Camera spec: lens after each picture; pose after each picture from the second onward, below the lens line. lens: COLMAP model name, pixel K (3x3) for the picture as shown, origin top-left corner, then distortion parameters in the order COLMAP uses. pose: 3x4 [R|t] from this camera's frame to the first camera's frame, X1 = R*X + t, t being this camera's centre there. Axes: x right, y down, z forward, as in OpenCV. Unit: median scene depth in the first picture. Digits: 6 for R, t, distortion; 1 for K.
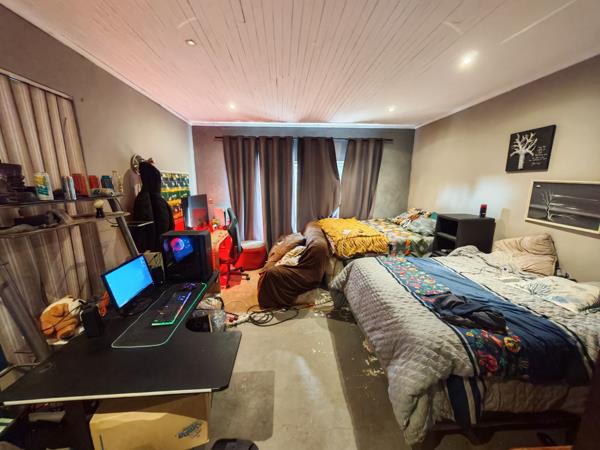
lens RADIAL K [[226.0, 0, 299.1], [0, 226.0, 227.3], [0, 0, 1]] dist [0.000515, 0.000091]
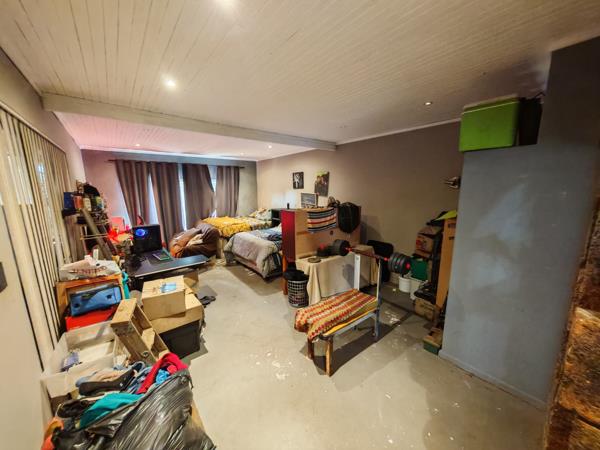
lens RADIAL K [[226.0, 0, 299.1], [0, 226.0, 227.3], [0, 0, 1]] dist [0.000515, 0.000091]
pose [[0.817190, -0.107841, 0.566190, -0.257740], [0.123362, 0.992301, 0.010952, 0.084805], [-0.563012, 0.060896, 0.824202, -0.595059]]
